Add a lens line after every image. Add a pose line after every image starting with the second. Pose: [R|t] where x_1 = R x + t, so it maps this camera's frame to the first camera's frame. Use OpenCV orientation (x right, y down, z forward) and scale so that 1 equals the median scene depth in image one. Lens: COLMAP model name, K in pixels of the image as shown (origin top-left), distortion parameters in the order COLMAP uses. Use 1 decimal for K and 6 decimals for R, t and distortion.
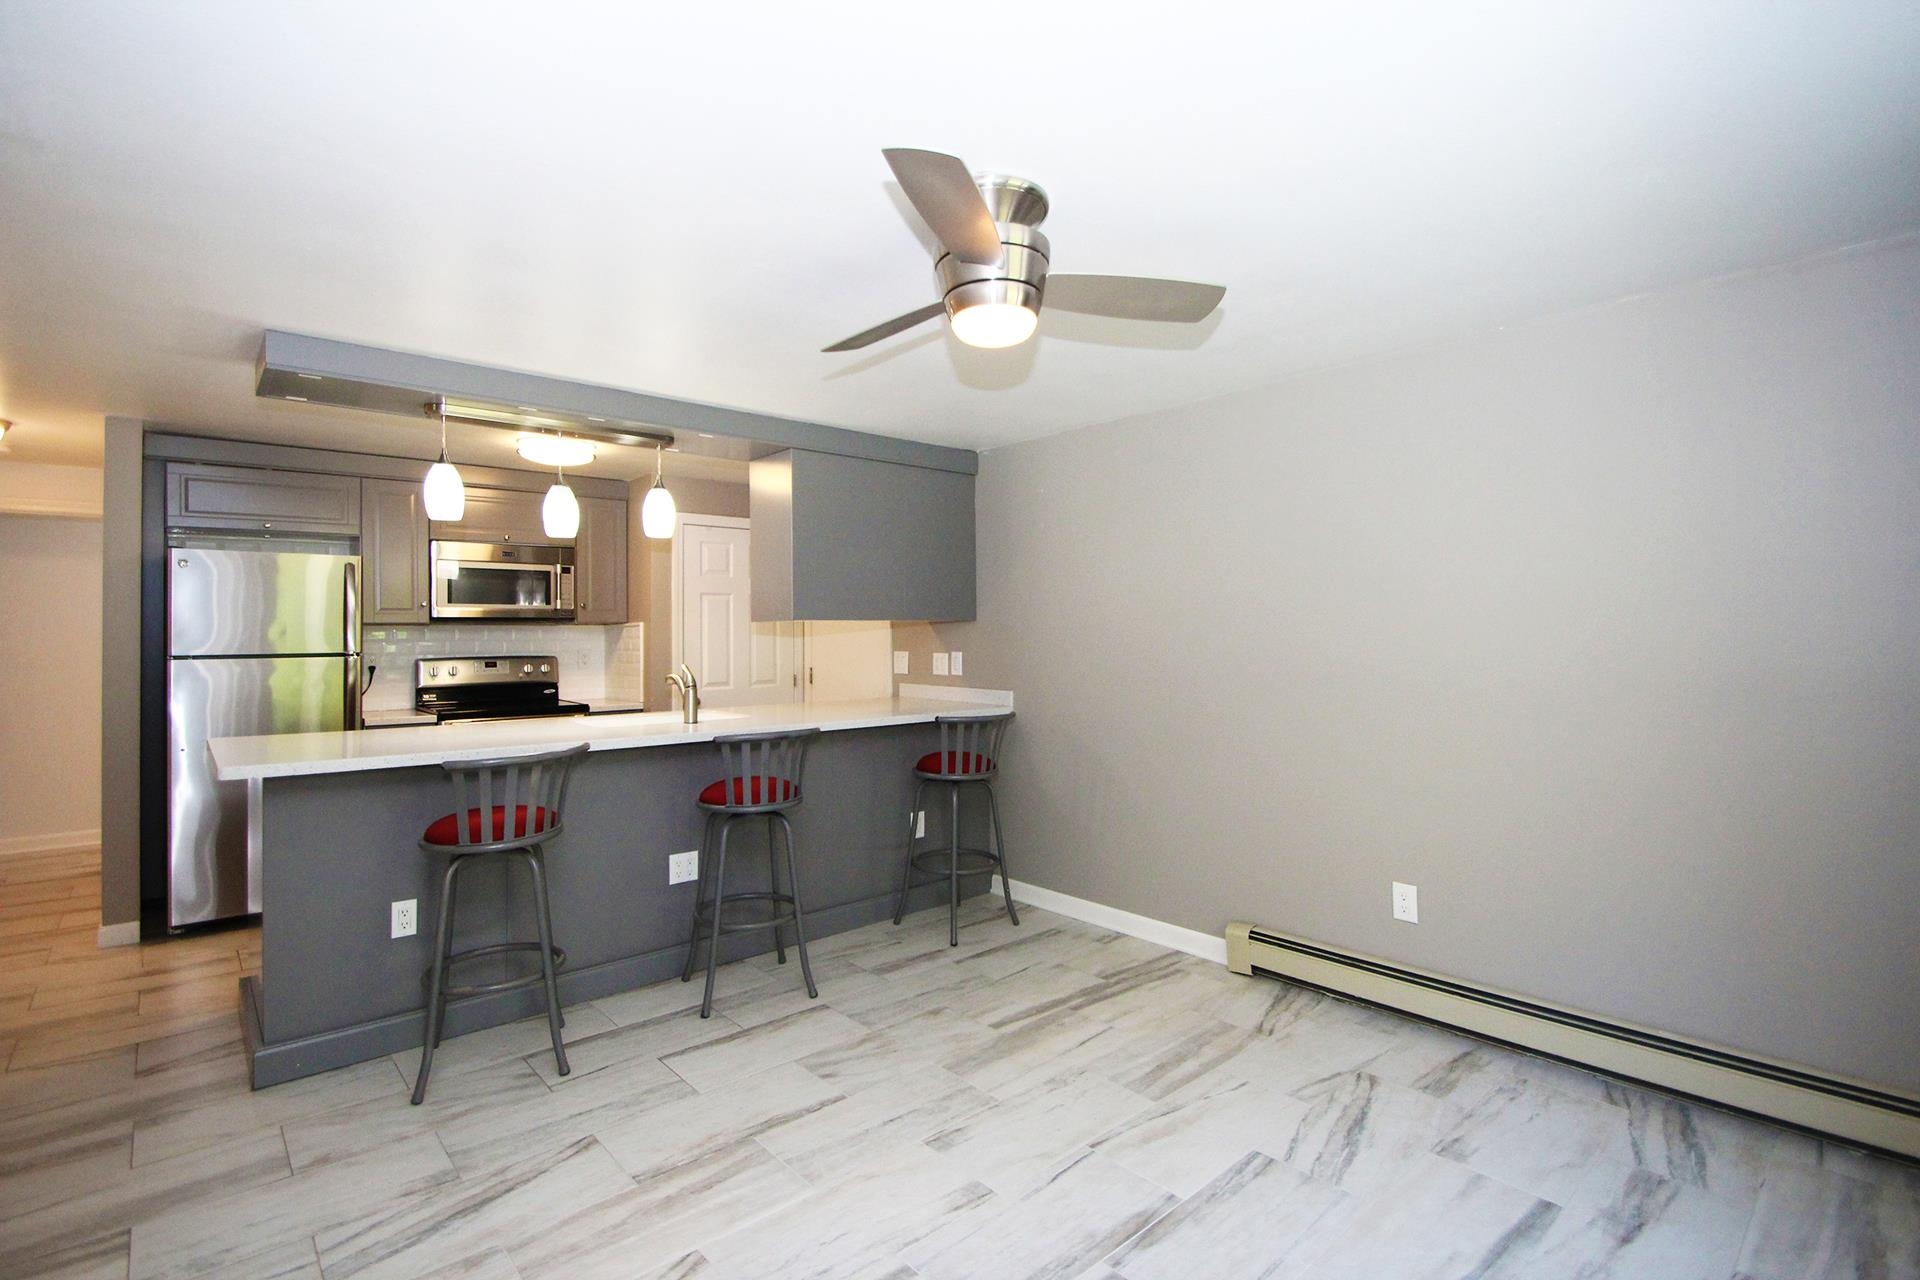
lens RADIAL K [[897.9, 0, 966.8], [0, 897.9, 622.7], [0, 0, 1]] dist [0.016163, -0.017583]
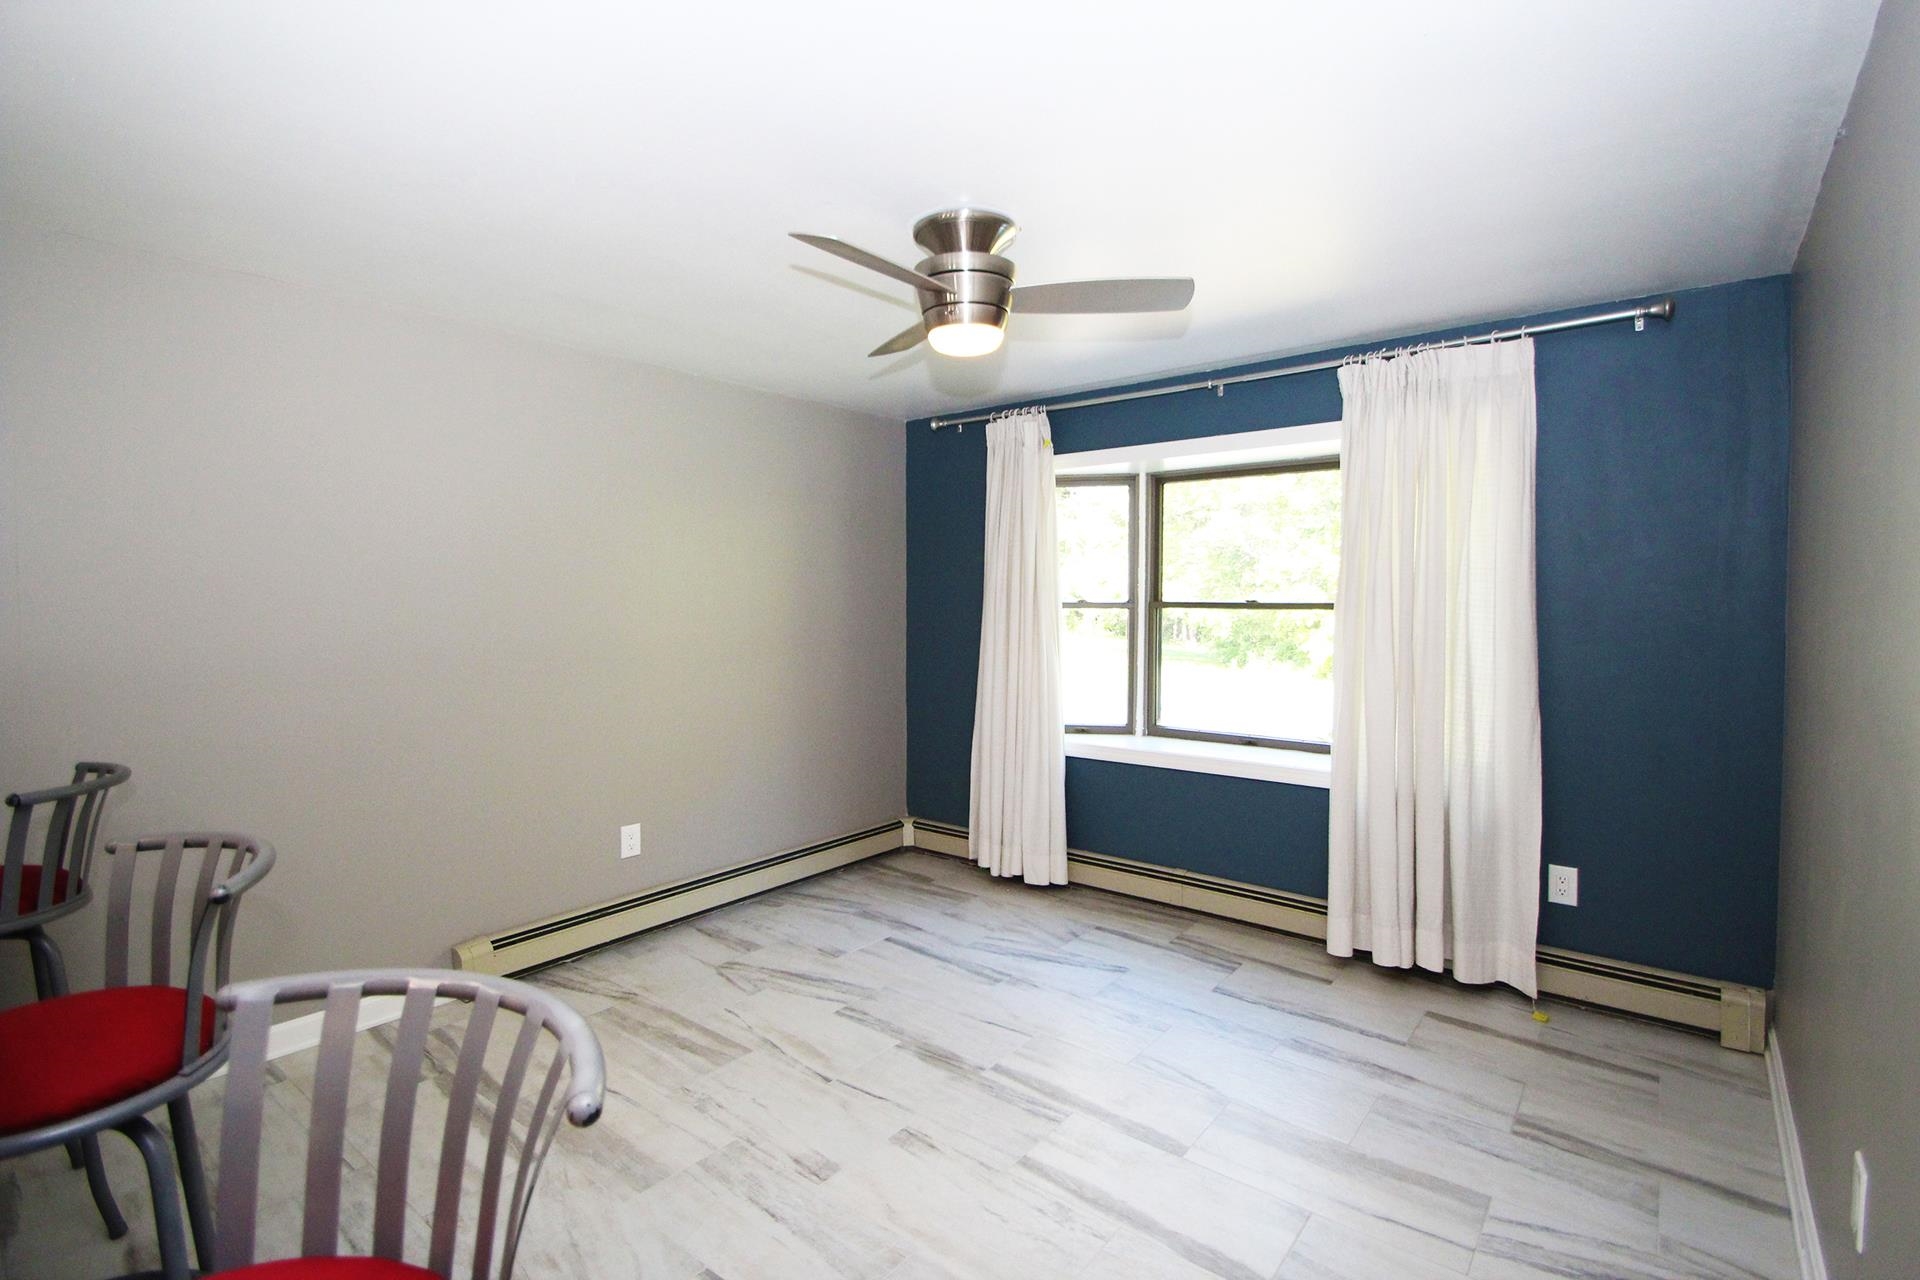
lens RADIAL K [[897.9, 0, 966.8], [0, 897.9, 622.7], [0, 0, 1]] dist [0.016163, -0.017583]
pose [[-0.169842, -0.023762, 0.985185, -0.854107], [-0.012096, 0.999684, 0.022027, -0.000217], [-0.985397, -0.008176, -0.170076, 0.919827]]
